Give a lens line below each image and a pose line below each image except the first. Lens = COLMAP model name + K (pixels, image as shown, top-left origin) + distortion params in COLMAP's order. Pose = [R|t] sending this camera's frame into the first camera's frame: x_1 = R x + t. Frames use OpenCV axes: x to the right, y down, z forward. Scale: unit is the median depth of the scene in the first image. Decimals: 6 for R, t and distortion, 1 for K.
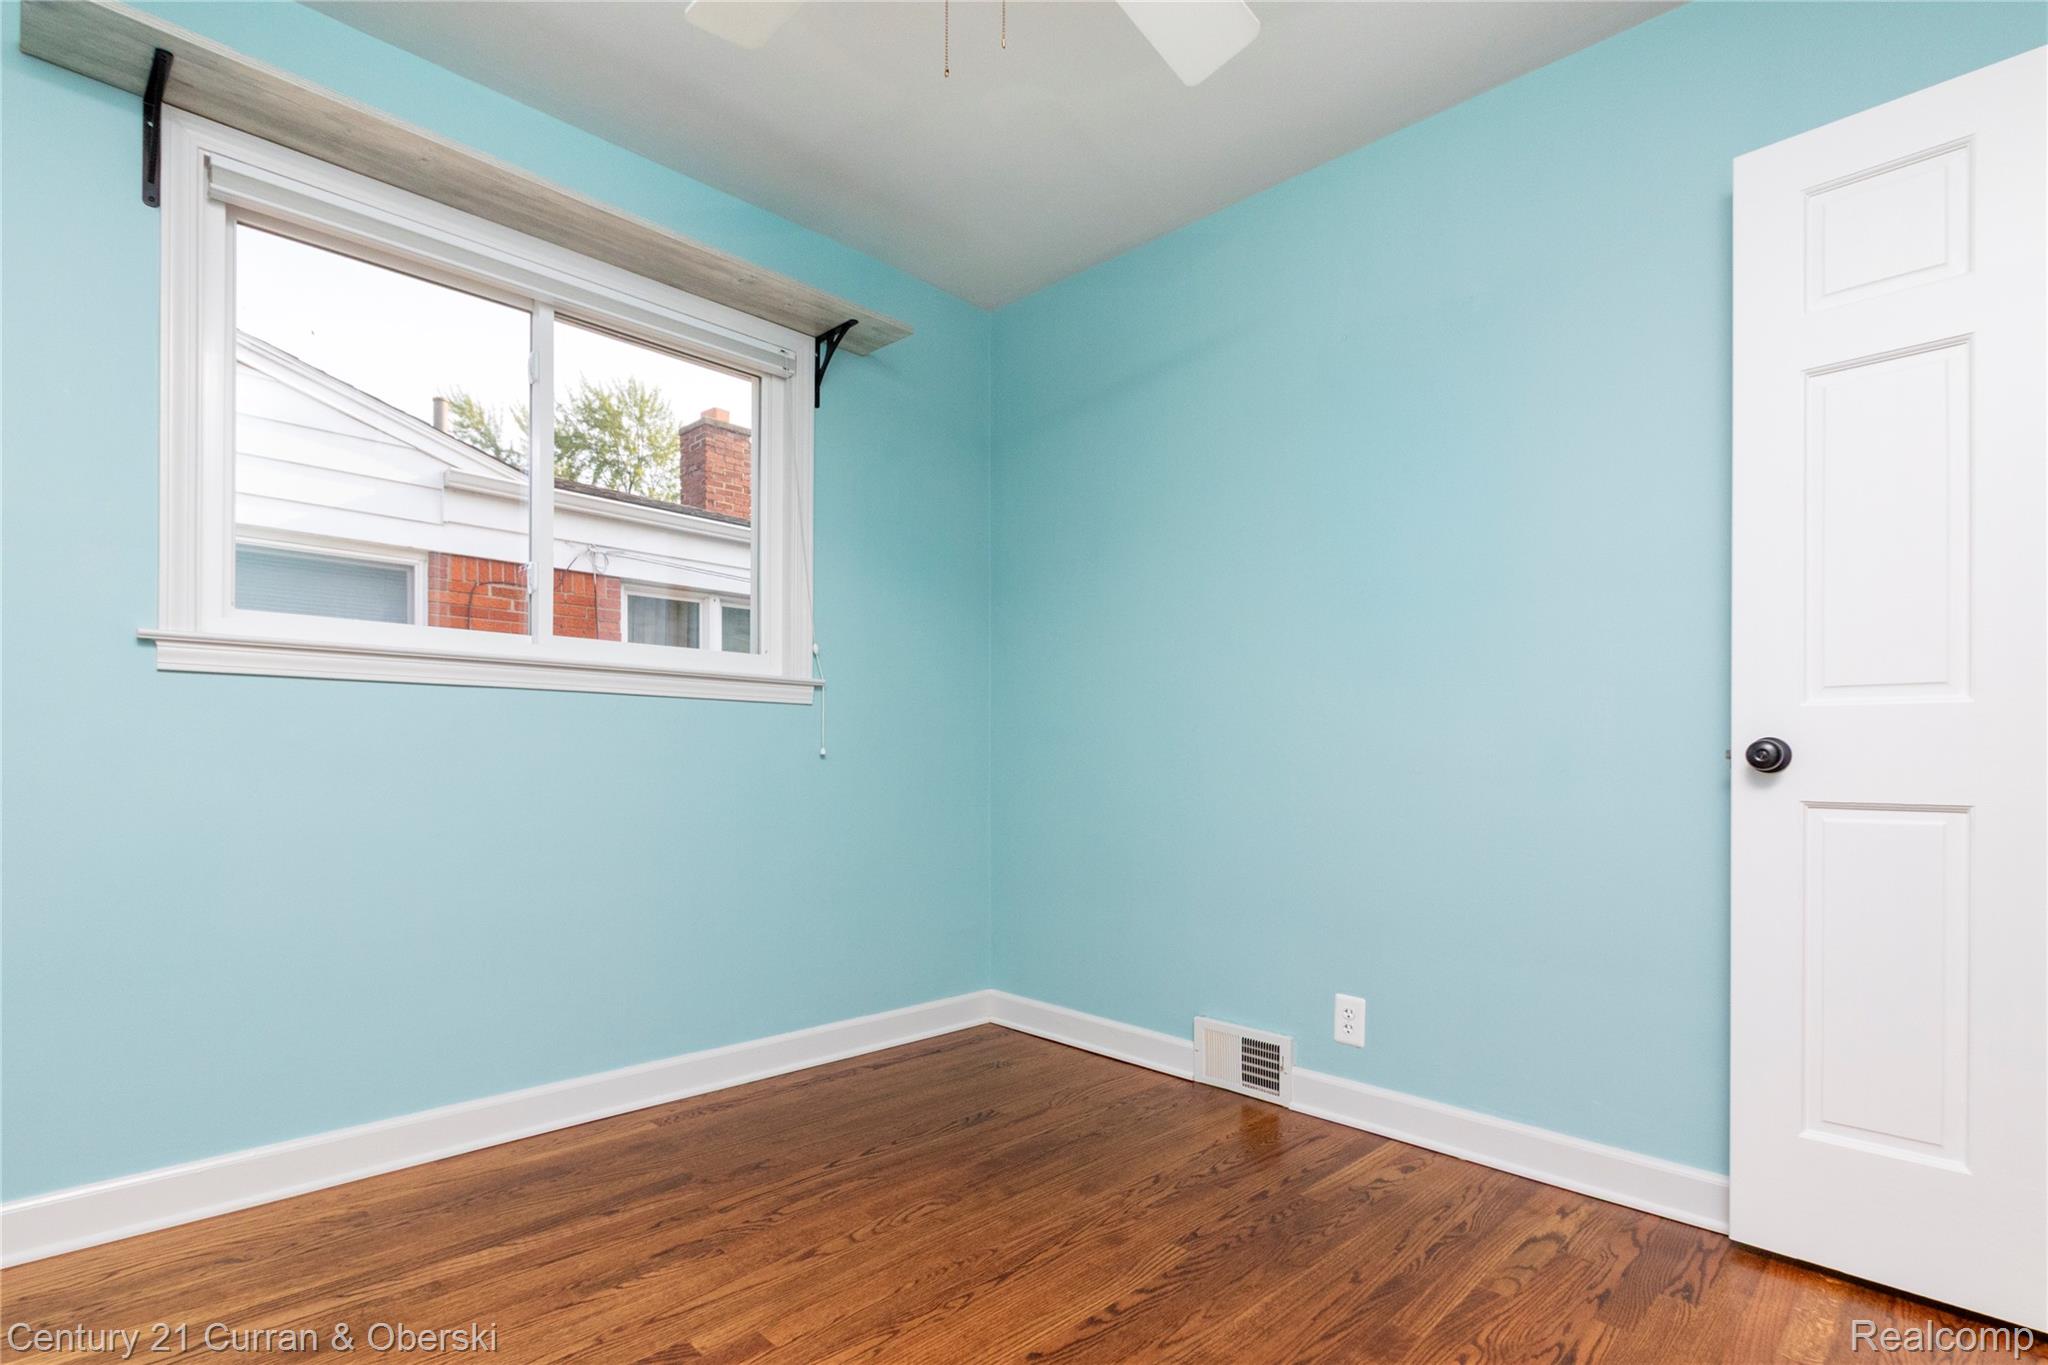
lens RADIAL K [[997.8, 0, 1020.0], [0, 997.8, 750.6], [0, 0, 1]] dist [-0.001069, -0.000072]
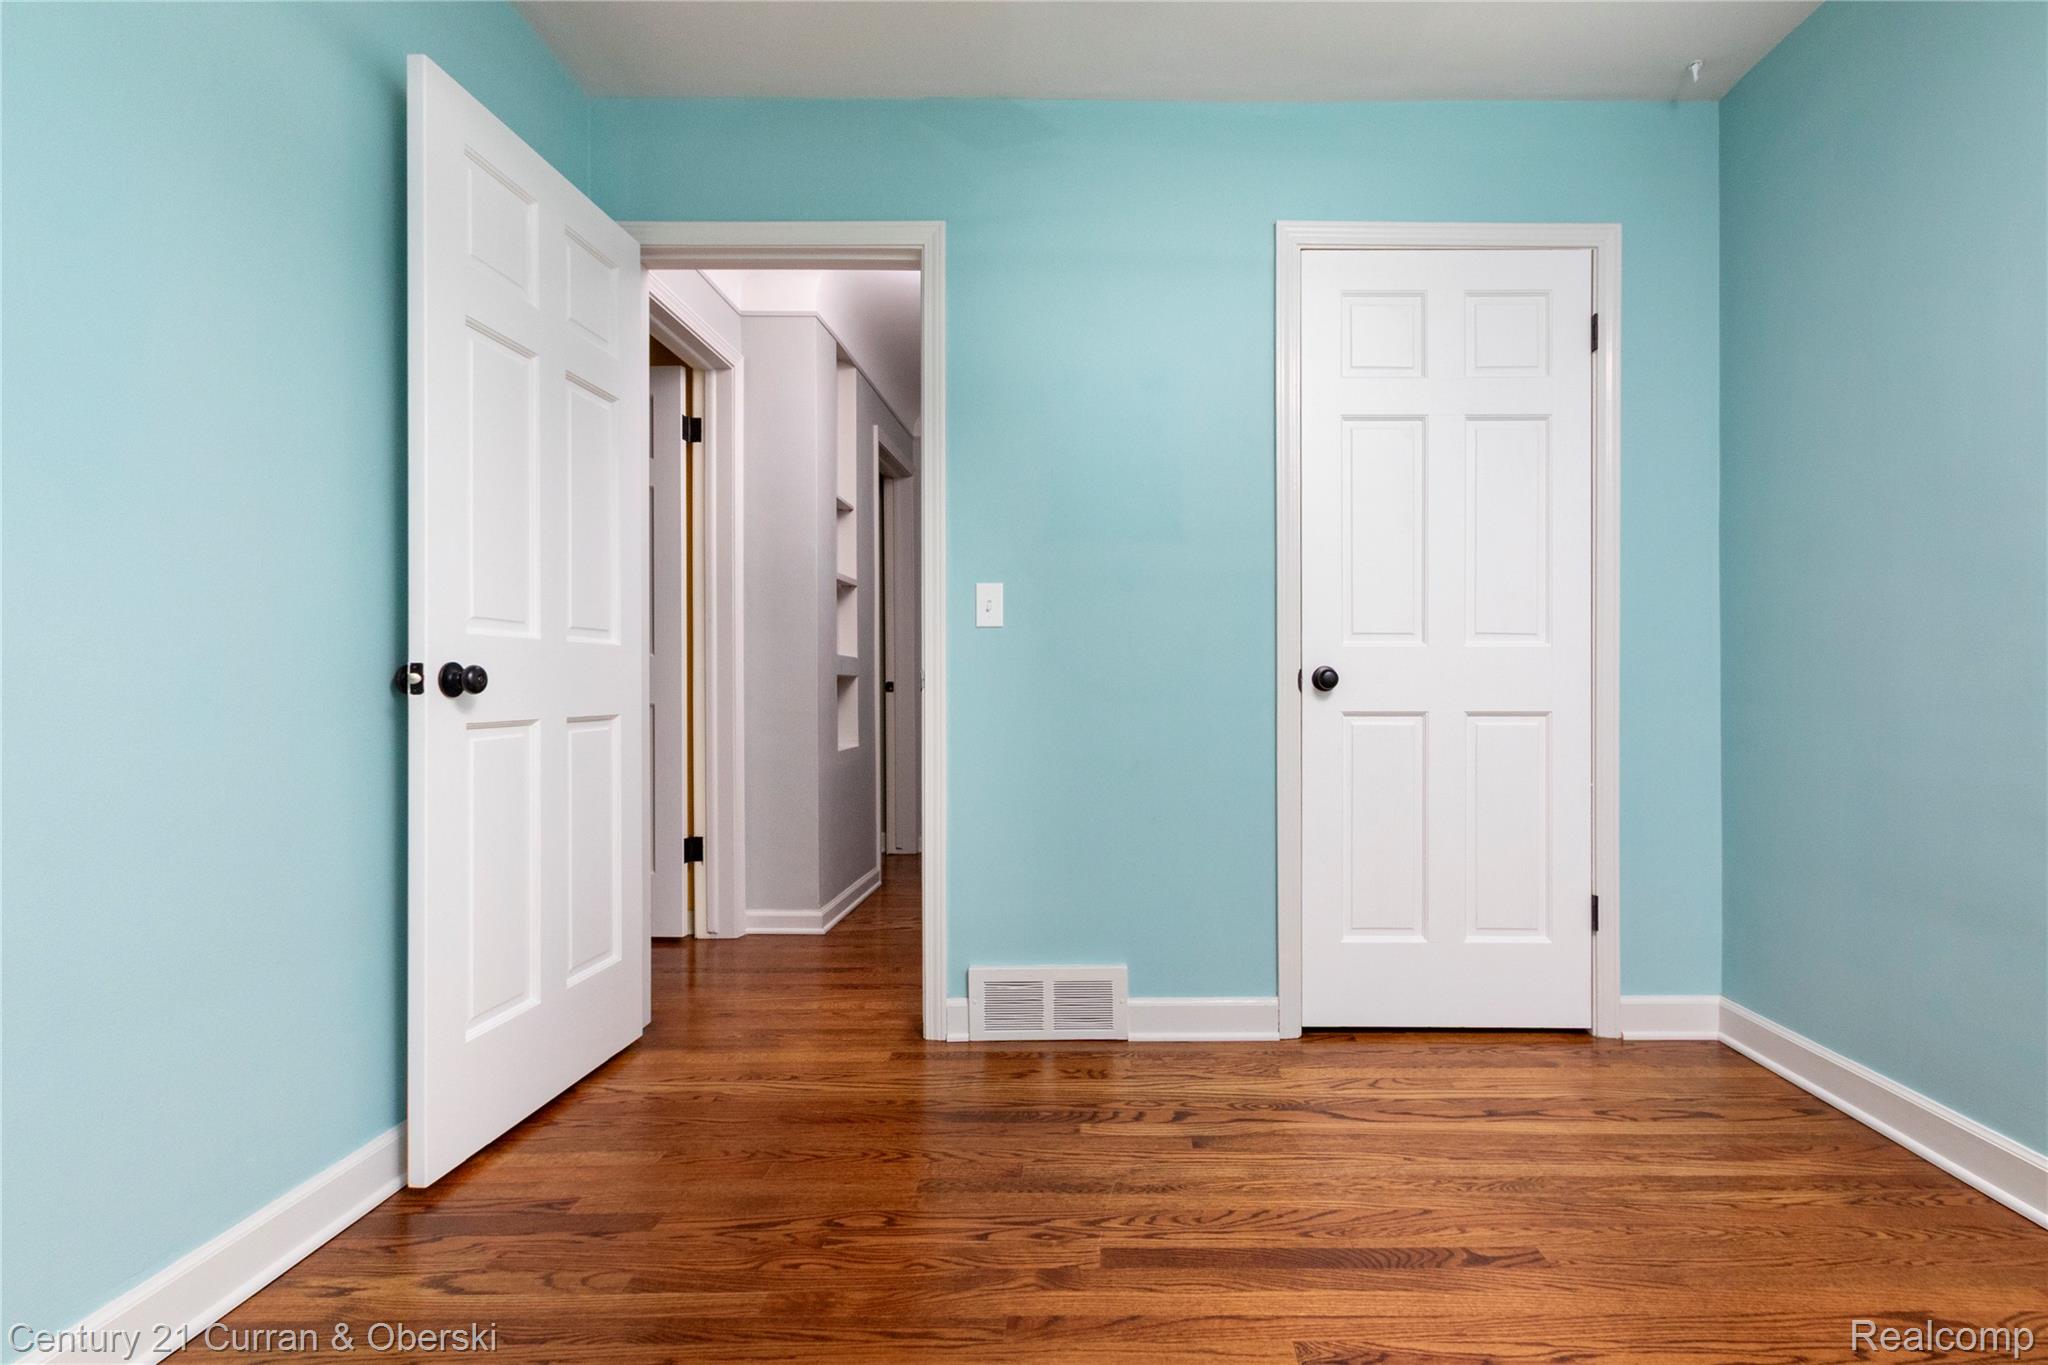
lens RADIAL K [[971.6, 0, 1101.6], [0, 971.6, 689.3], [0, 0, 1]] dist [0.000244, 0.000089]
pose [[-0.705671, -0.013941, 0.708403, -0.312669], [-0.012445, 0.999896, 0.007280, -0.001247], [-0.708430, -0.003679, -0.705771, 0.944571]]
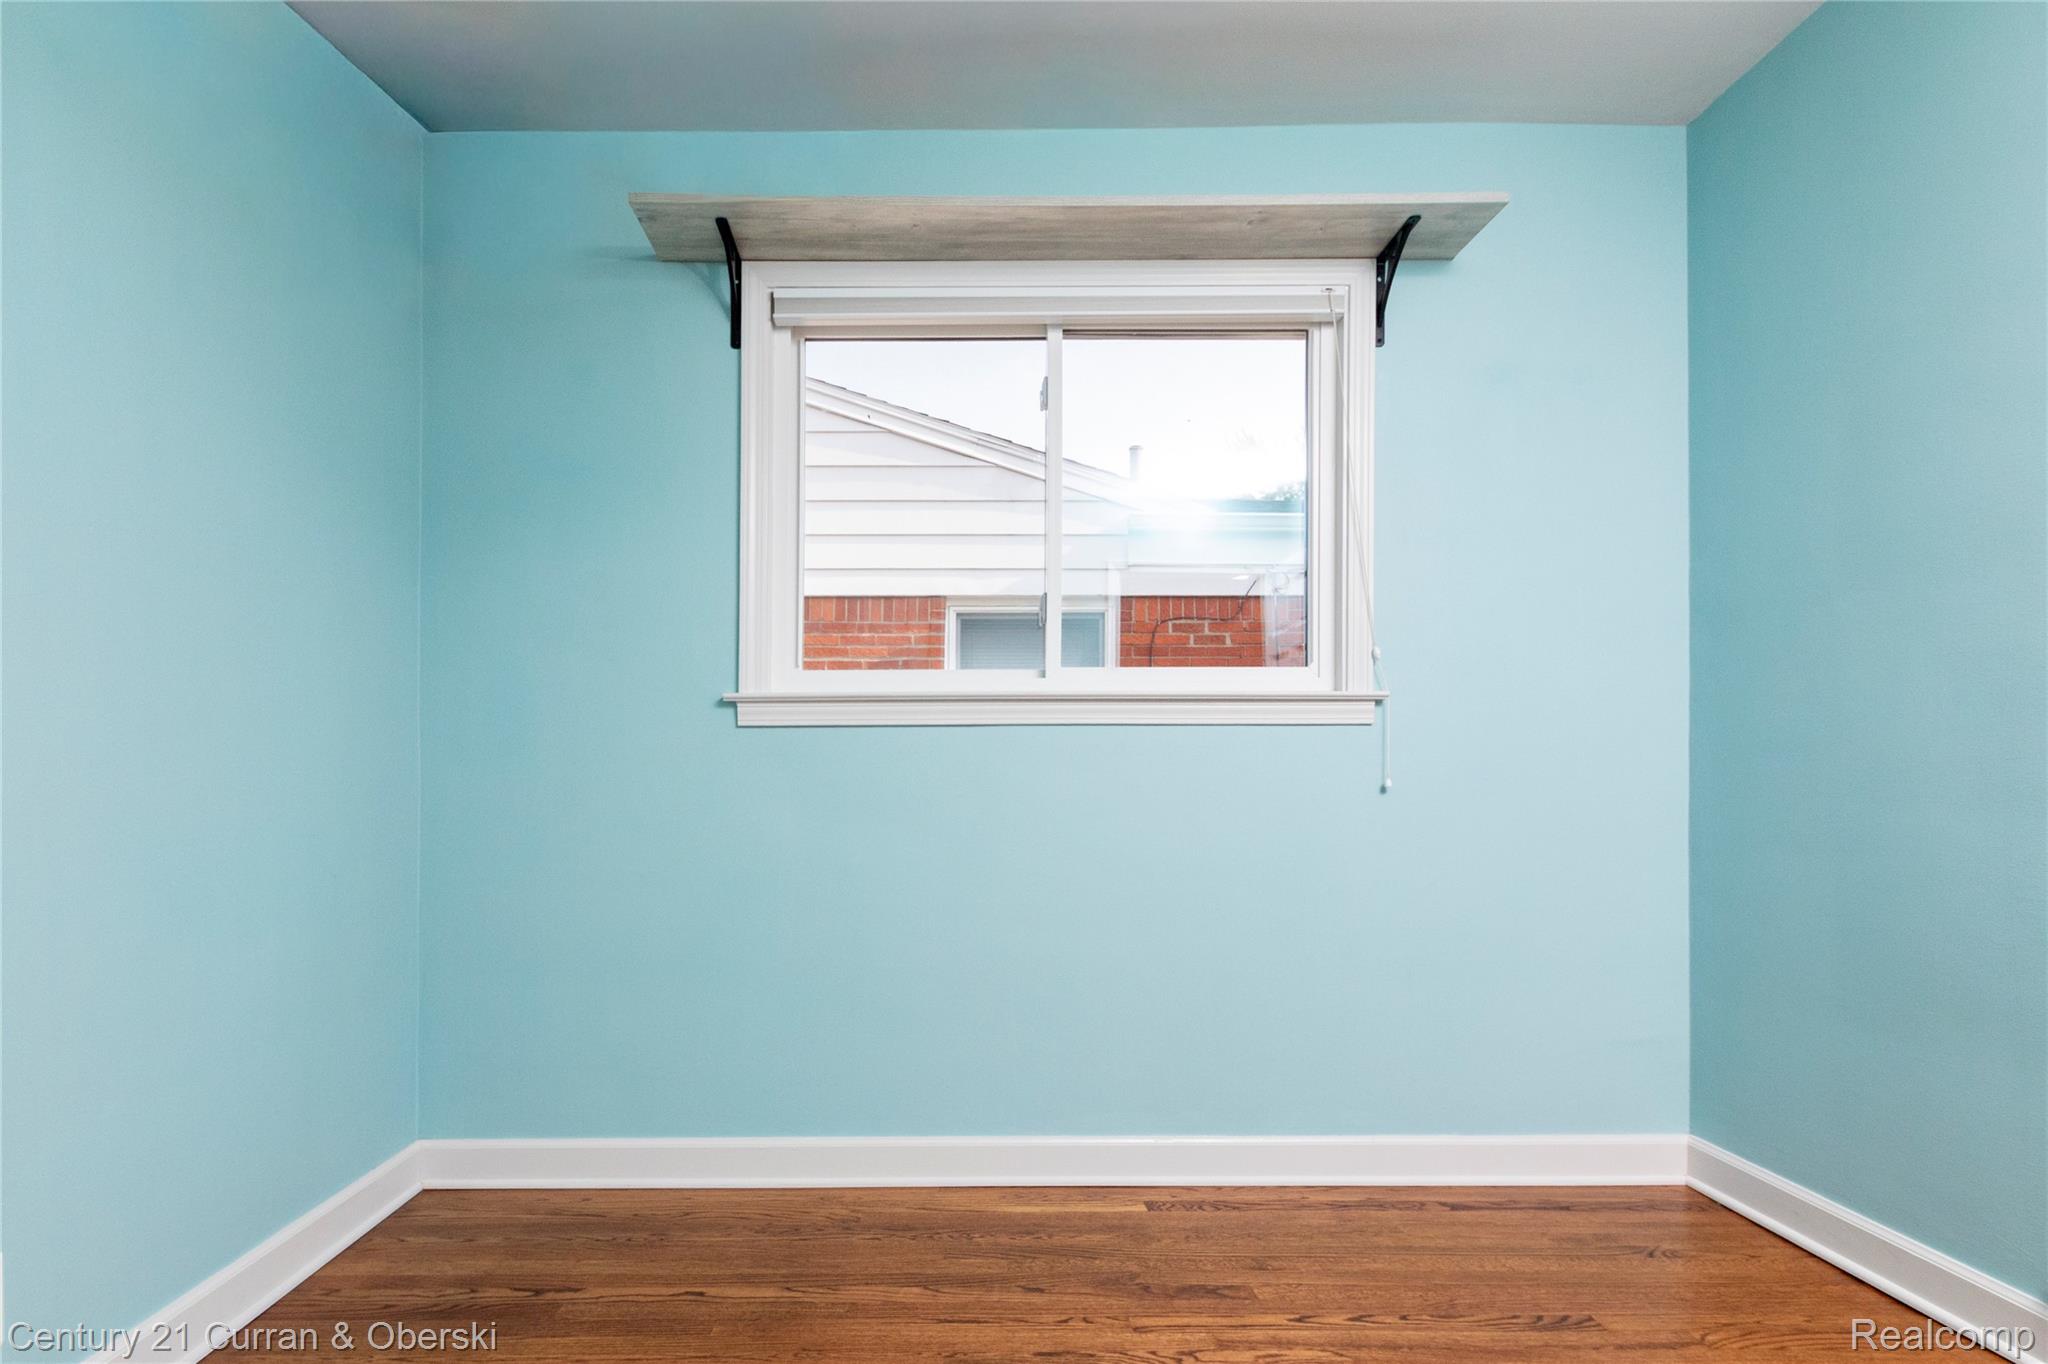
lens RADIAL K [[1087.6, 0, 947.6], [0, 1087.6, 780.9], [0, 0, 1]] dist [0.001432, 0.000078]
pose [[0.702905, -0.018150, -0.711052, 0.205305], [0.014718, 0.999831, -0.010972, 0.003561], [0.711131, -0.002753, 0.703054, 0.194676]]
